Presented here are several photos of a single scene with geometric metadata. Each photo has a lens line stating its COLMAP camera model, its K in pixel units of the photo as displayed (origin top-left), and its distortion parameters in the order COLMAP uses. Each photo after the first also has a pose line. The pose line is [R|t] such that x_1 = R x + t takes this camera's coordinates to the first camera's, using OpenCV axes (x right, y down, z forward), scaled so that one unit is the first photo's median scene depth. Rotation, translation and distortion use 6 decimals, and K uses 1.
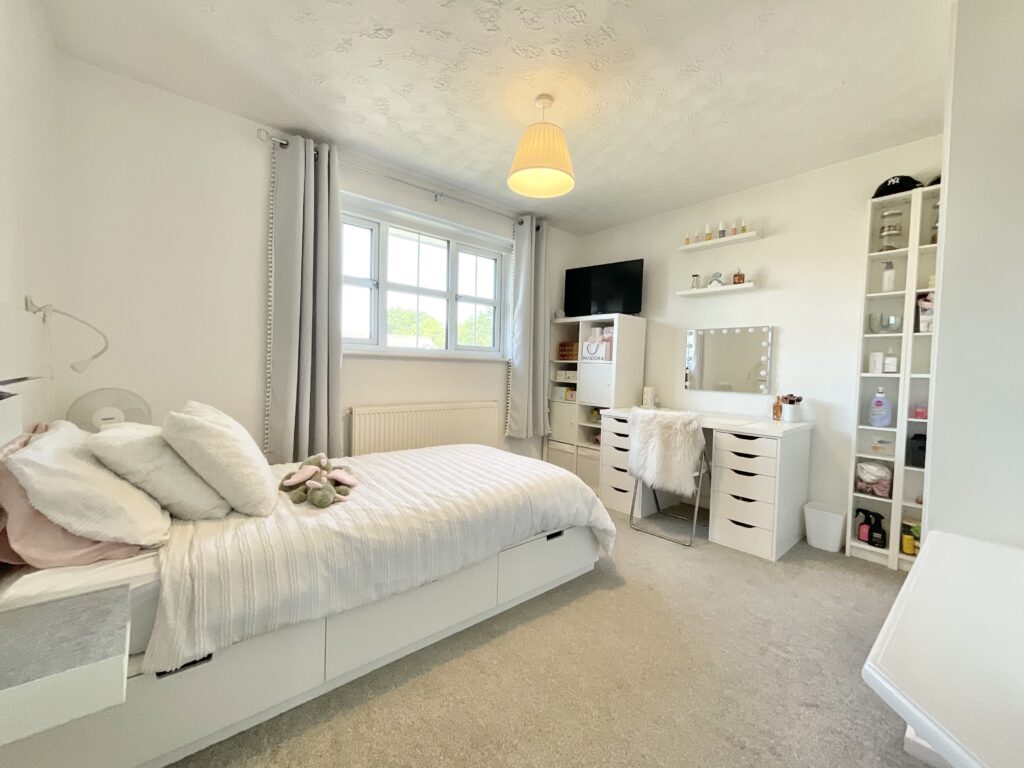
lens RADIAL K [[421.0, 0, 506.2], [0, 421.0, 382.3], [0, 0, 1]] dist [-0.000707, -0.000063]
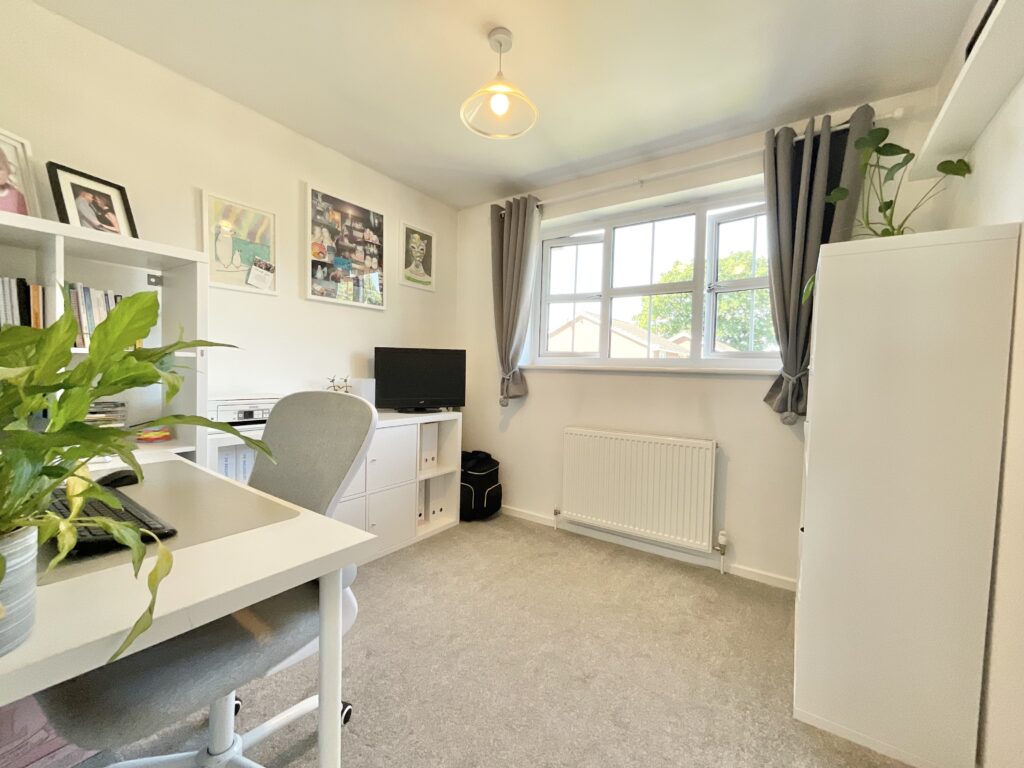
lens RADIAL K [[421.0, 0, 506.2], [0, 421.0, 382.3], [0, 0, 1]] dist [-0.000707, -0.000063]
pose [[0.250517, 0.008997, -0.968070, 0.631276], [-0.053763, 0.998543, -0.004632, -0.014414], [0.966618, 0.053207, 0.250636, 0.596499]]
